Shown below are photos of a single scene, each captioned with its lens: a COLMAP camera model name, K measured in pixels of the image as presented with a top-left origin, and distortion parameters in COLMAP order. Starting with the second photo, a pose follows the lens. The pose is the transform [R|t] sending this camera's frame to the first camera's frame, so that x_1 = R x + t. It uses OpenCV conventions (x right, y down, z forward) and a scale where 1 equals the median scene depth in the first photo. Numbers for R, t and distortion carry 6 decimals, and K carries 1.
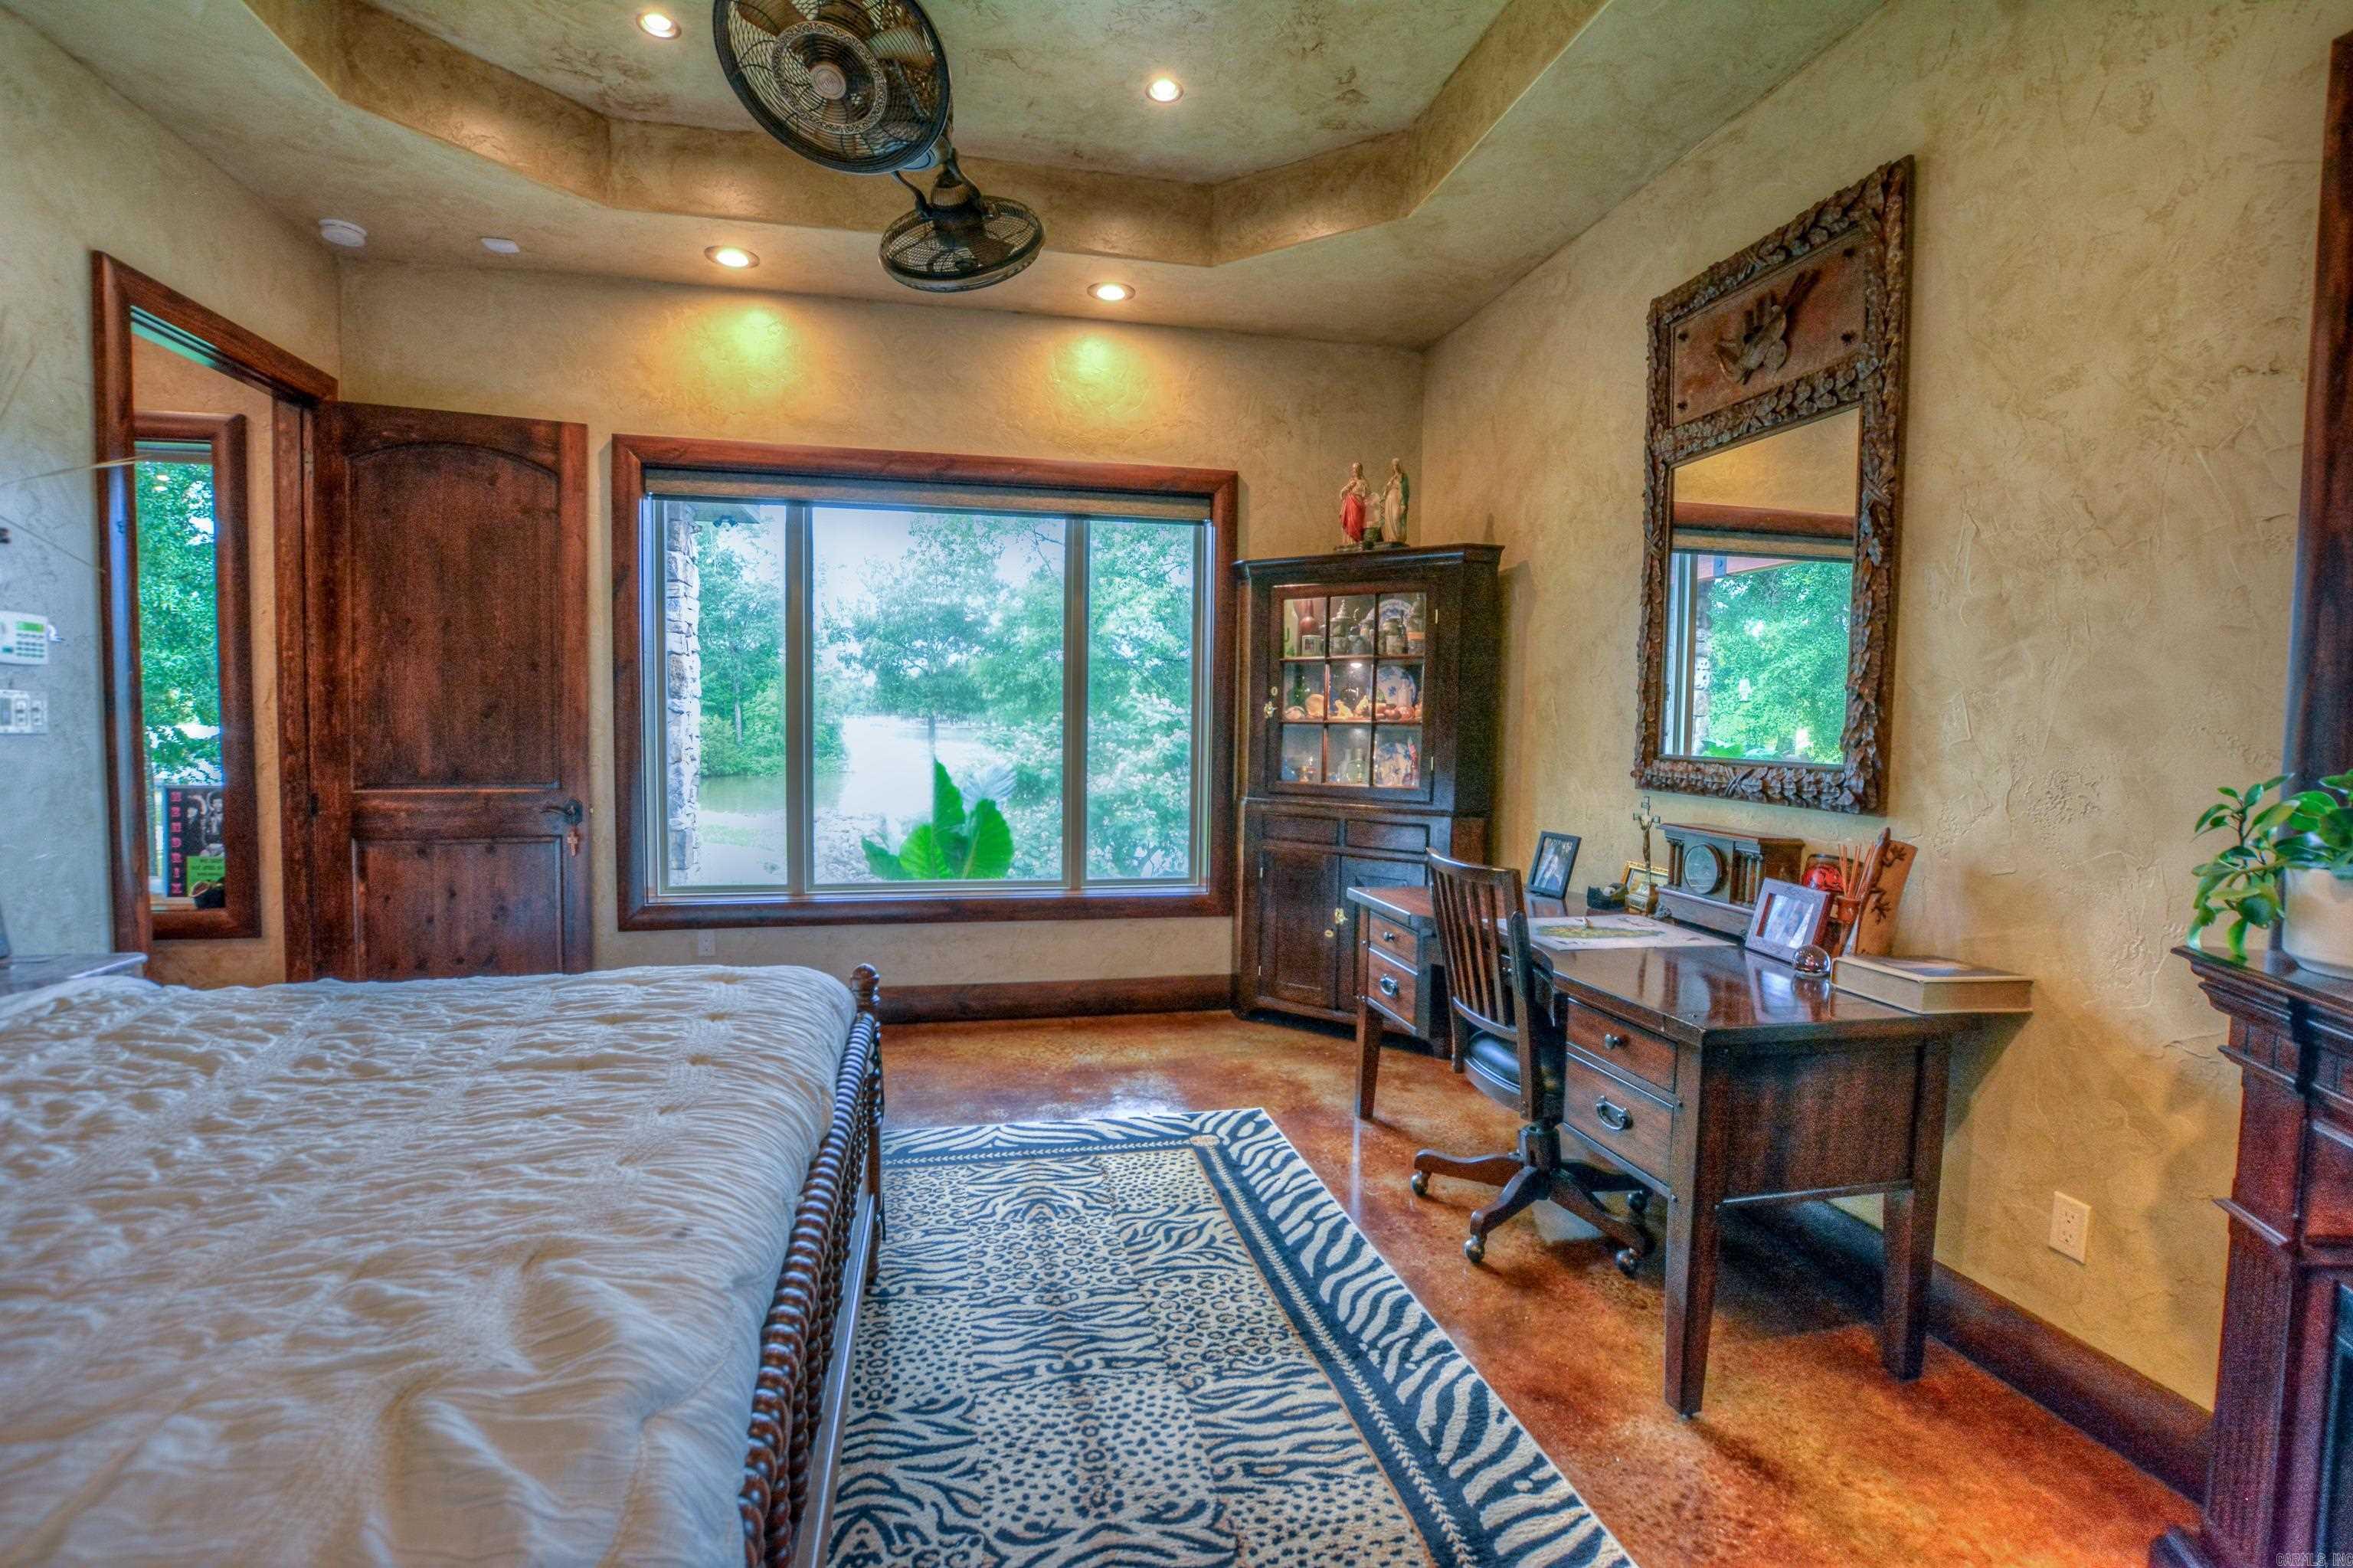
lens RADIAL K [[1036.9, 0, 1168.0], [0, 1036.9, 777.2], [0, 0, 1]] dist [-0.035971, 0.005490]
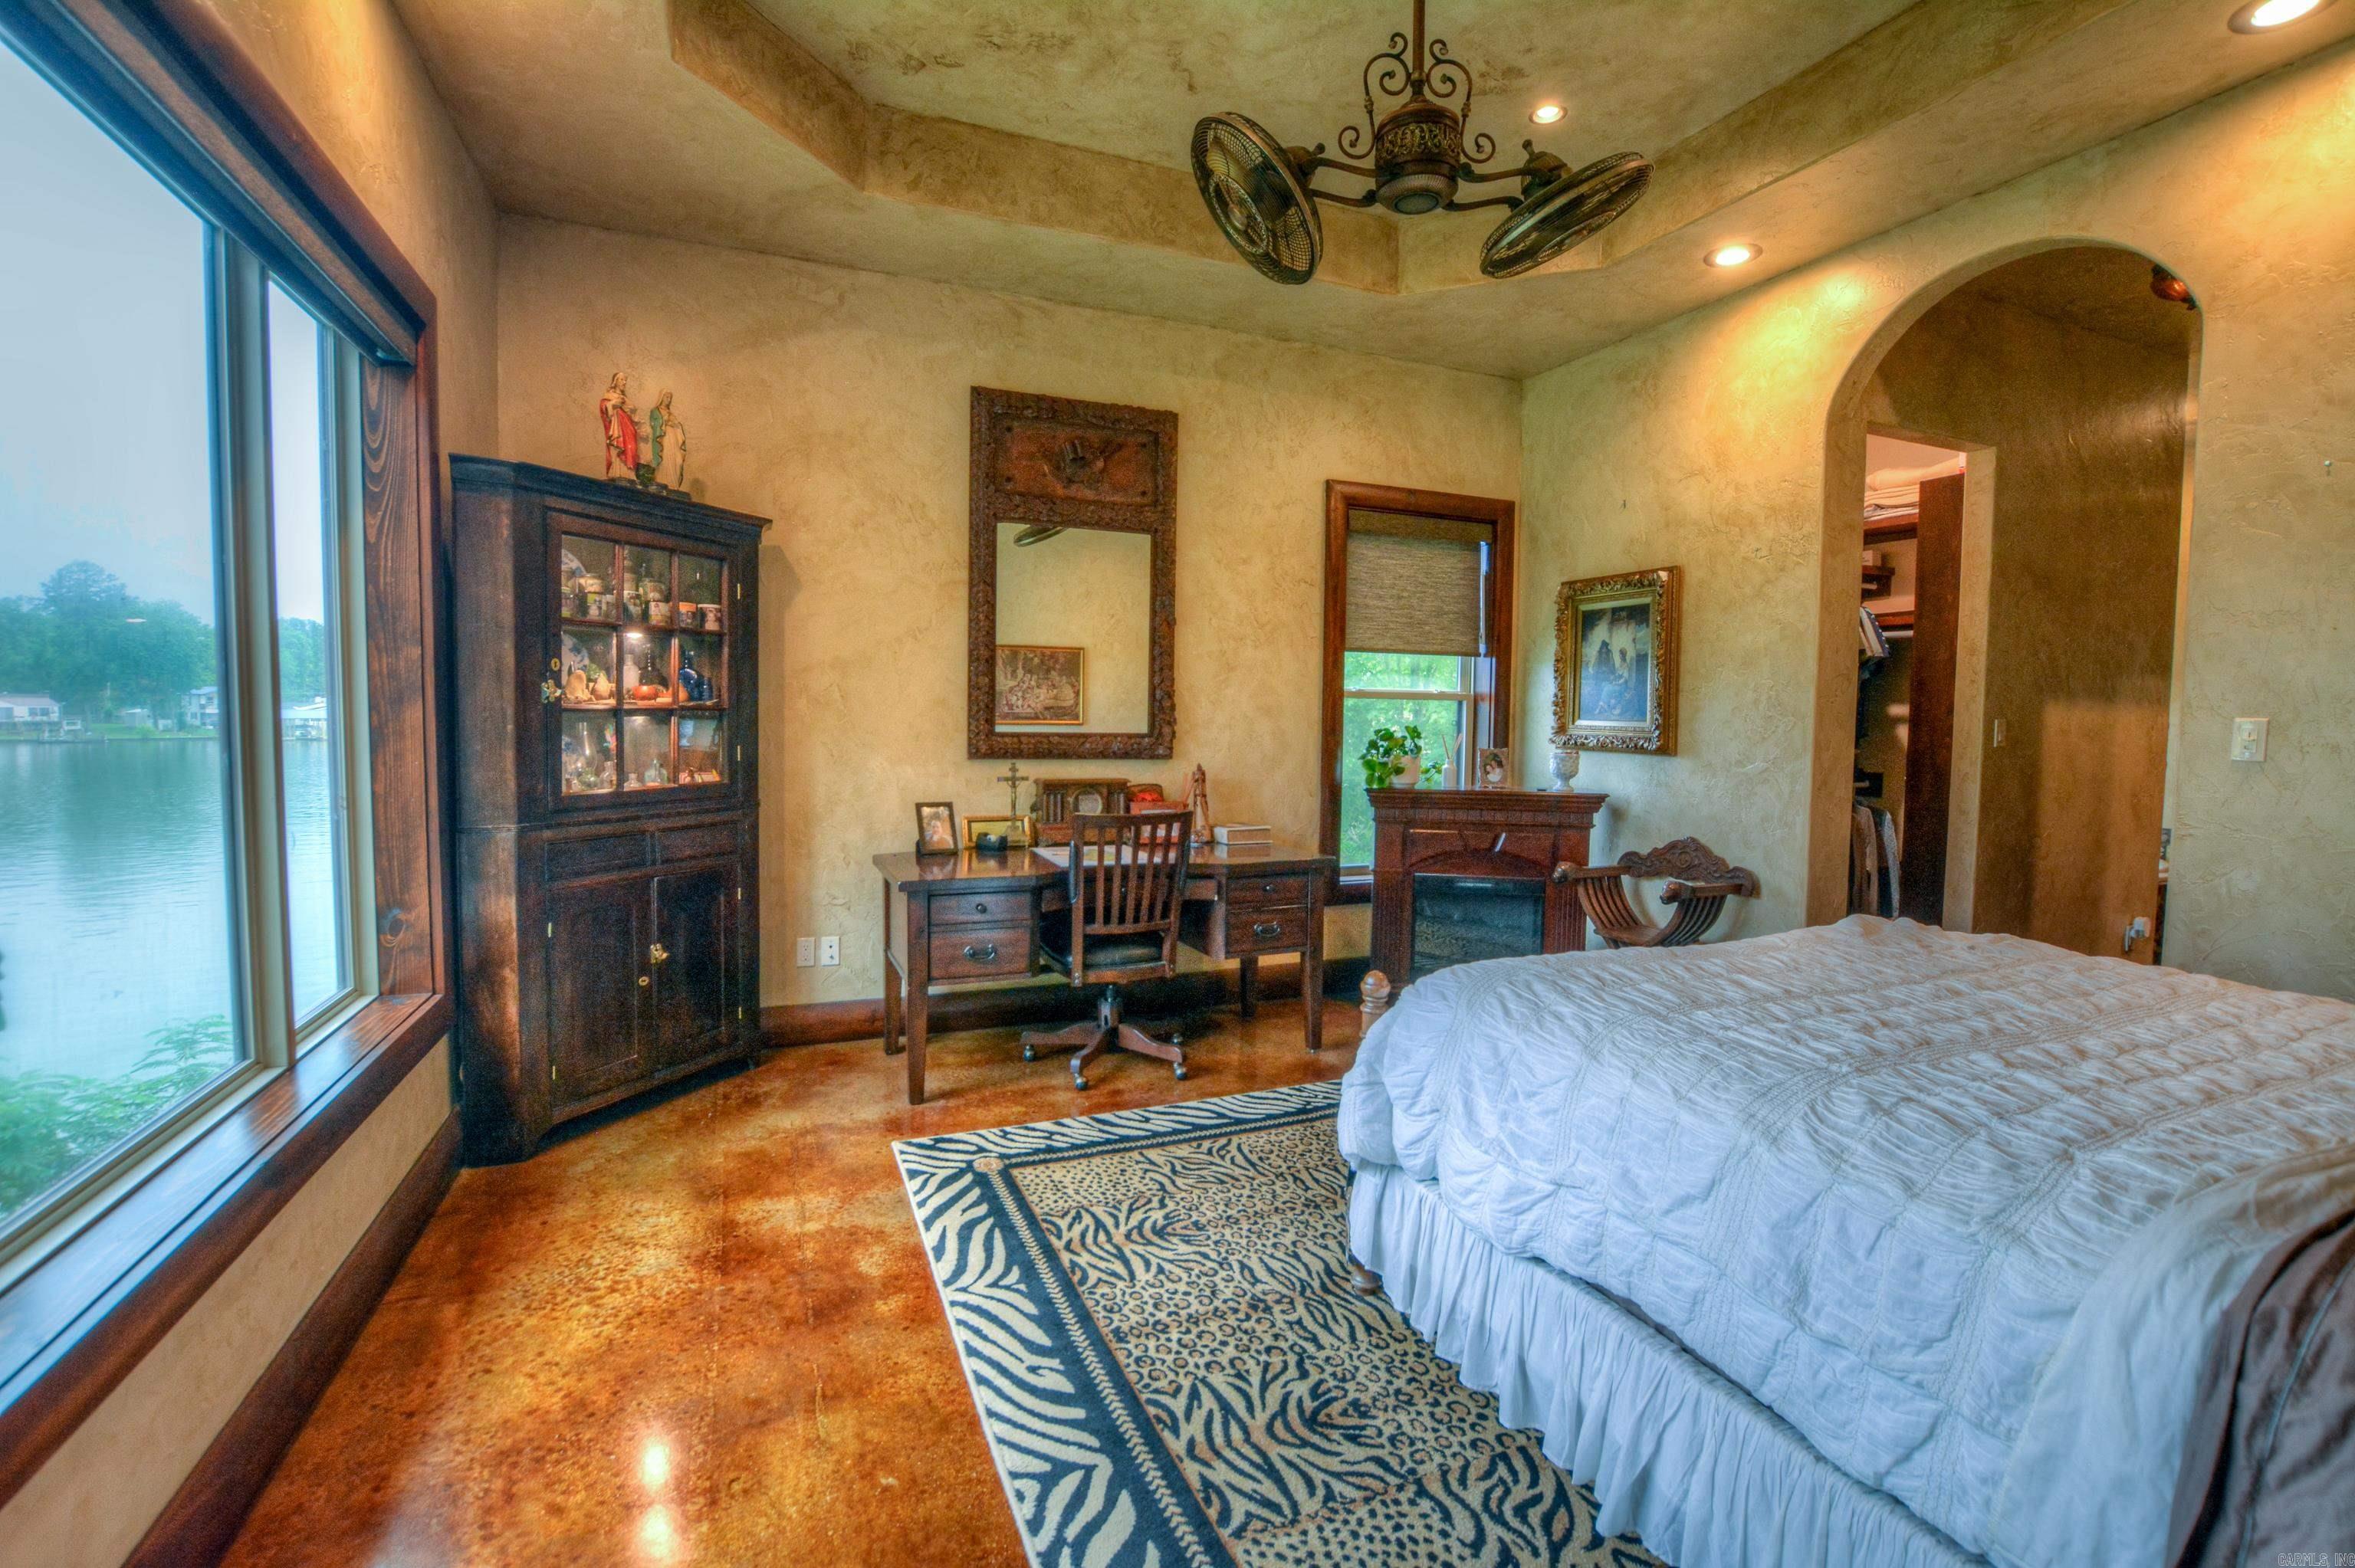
lens RADIAL K [[1037.6, 0, 1169.0], [0, 1037.6, 777.2], [0, 0, 1]] dist [-0.035971, 0.005490]
pose [[-0.174653, -0.077079, 0.981608, -0.929510], [0.041448, 0.995472, 0.085542, -0.071687], [-0.983757, 0.055626, -0.170667, 1.037688]]
